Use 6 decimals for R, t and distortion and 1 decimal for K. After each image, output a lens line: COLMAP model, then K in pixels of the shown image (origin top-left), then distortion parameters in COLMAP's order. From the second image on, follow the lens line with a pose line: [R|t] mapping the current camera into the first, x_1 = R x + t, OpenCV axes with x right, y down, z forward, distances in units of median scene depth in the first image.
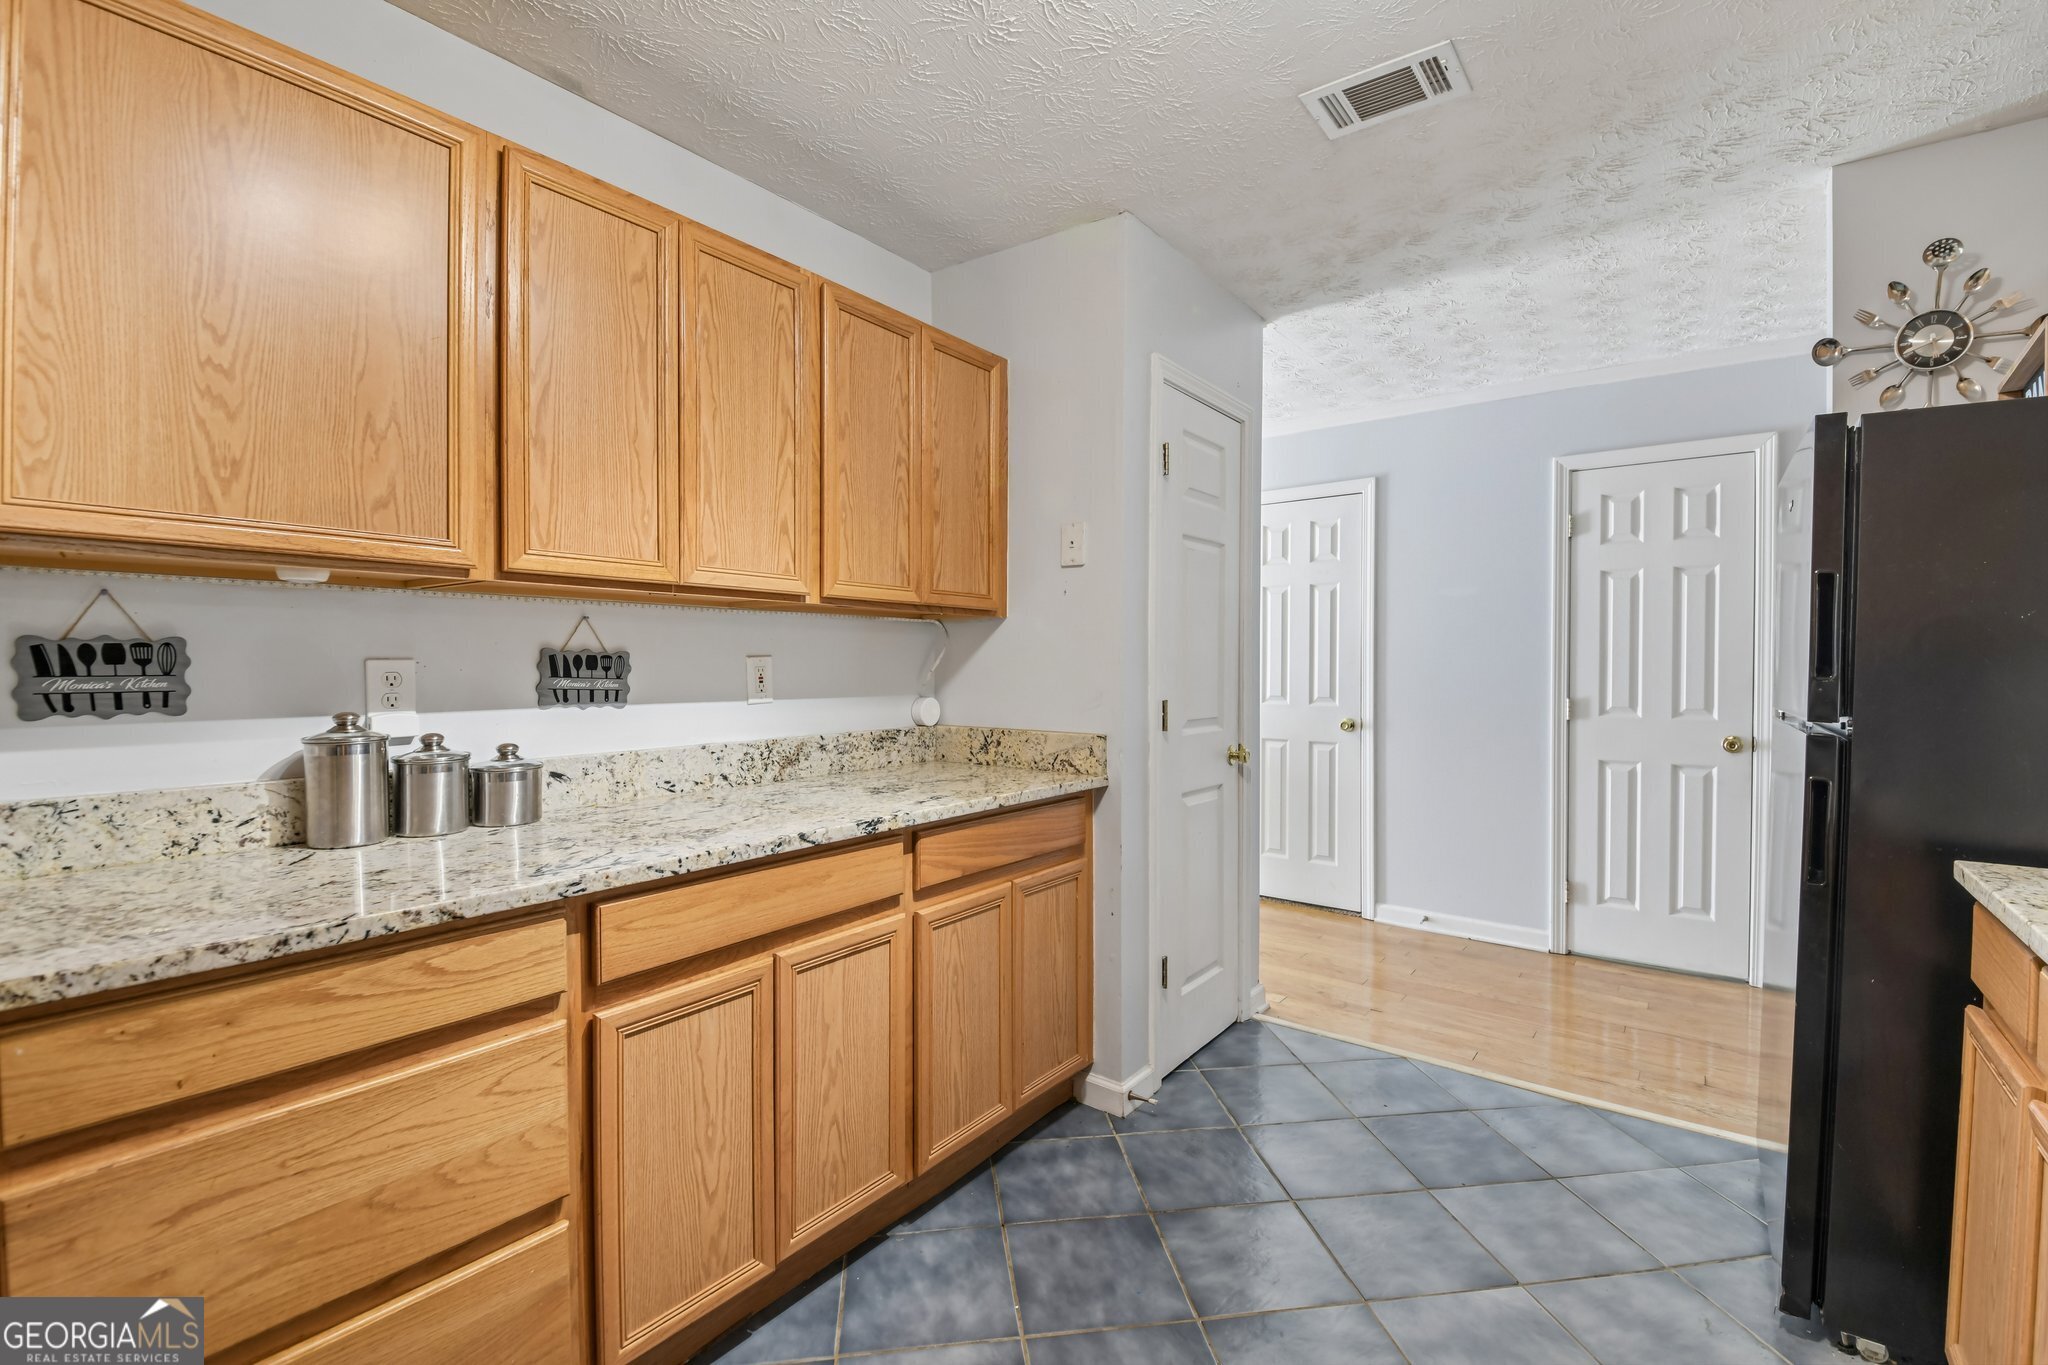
lens RADIAL K [[885.2, 0, 1024.0], [0, 885.2, 682.5], [0, 0, 1]] dist [-0.011414, -0.000261]
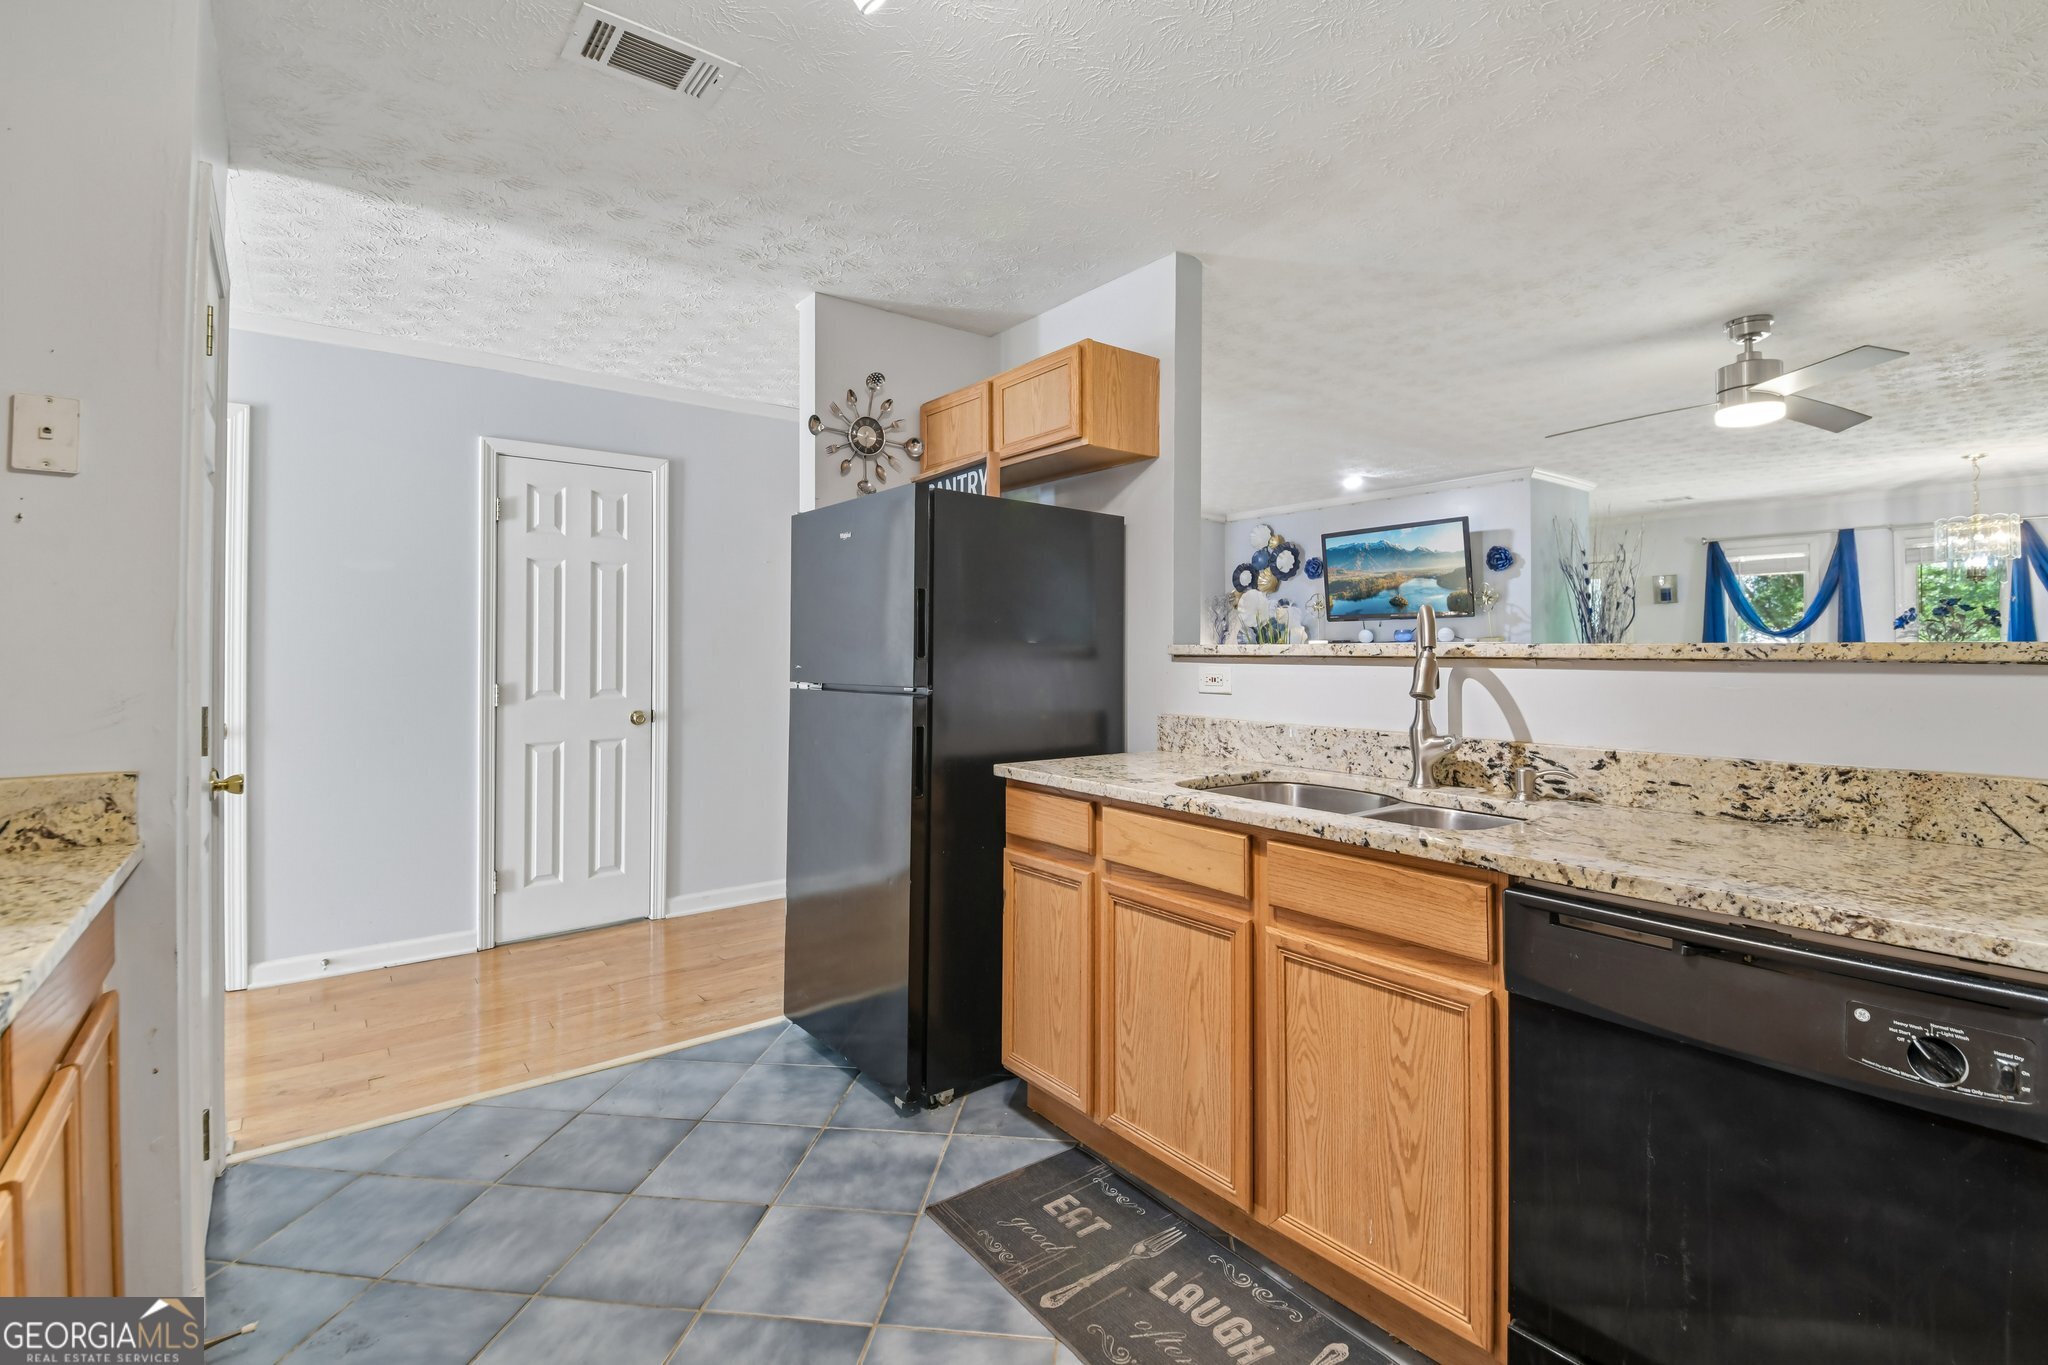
lens RADIAL K [[910.3, 0, 1029.9], [0, 910.3, 649.4], [0, 0, 1]] dist [0.000875, -0.000148]
pose [[0.258103, -0.001504, 0.966116, -0.308878], [0.021277, 0.999765, -0.004127, -0.006130], [-0.965883, 0.021621, 0.258074, 0.241053]]
